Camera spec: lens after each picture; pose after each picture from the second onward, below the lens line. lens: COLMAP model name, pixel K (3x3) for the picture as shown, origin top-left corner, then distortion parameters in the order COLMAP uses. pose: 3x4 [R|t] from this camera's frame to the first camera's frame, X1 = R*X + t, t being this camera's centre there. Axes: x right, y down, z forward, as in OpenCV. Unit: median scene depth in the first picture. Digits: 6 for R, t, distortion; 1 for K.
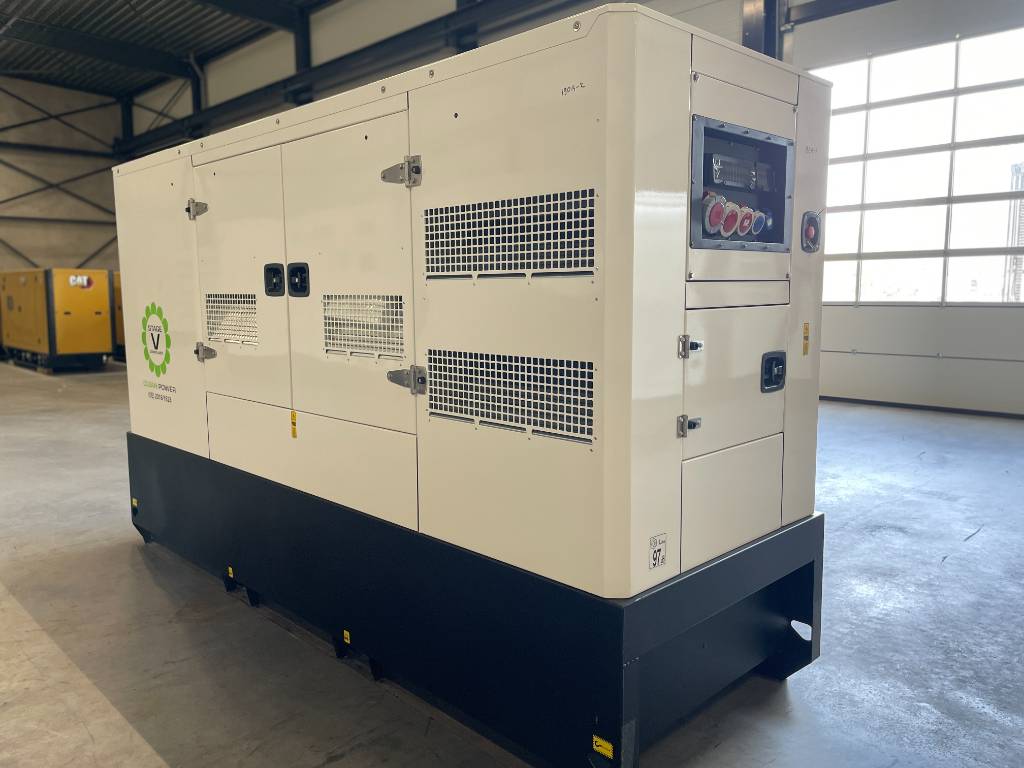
lens RADIAL K [[776.3, 0, 536.5], [0, 776.3, 383.3], [0, 0, 1]] dist [0.054896, -0.056941]
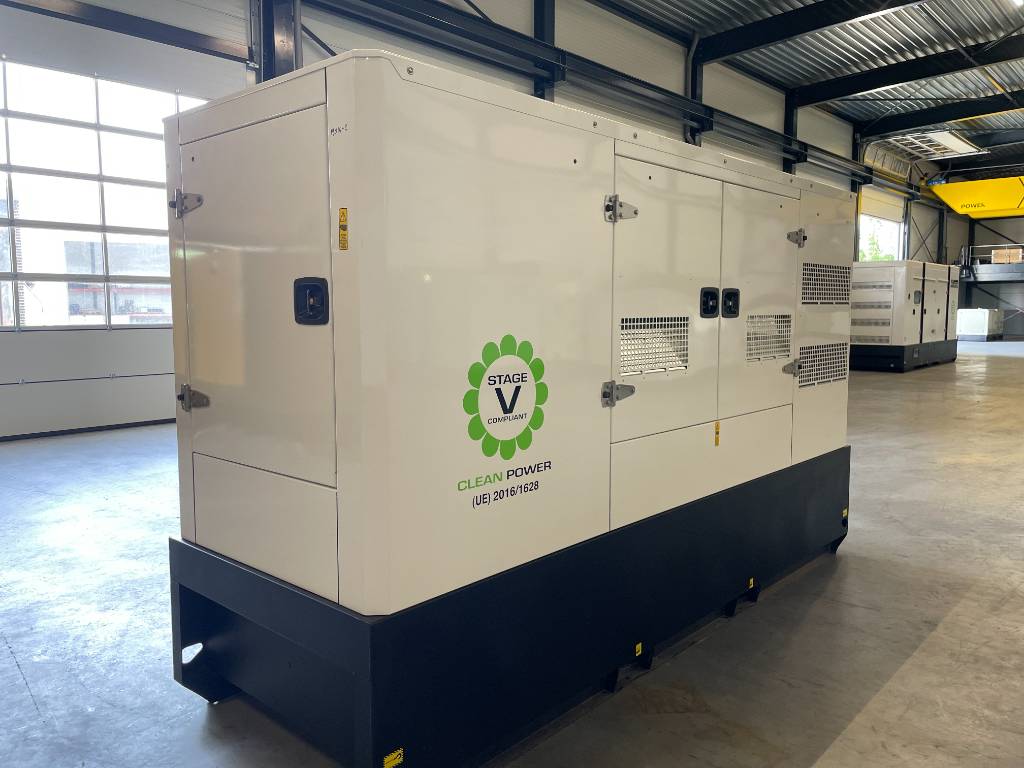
lens RADIAL K [[776.3, 0, 470.3], [0, 776.3, 388.0], [0, 0, 1]] dist [0.054896, -0.056941]
pose [[-0.015941, -0.097195, 0.995138, -1.417549], [0.123121, 0.987499, 0.098421, -0.165031], [-0.992264, 0.124091, -0.003775, 1.363204]]
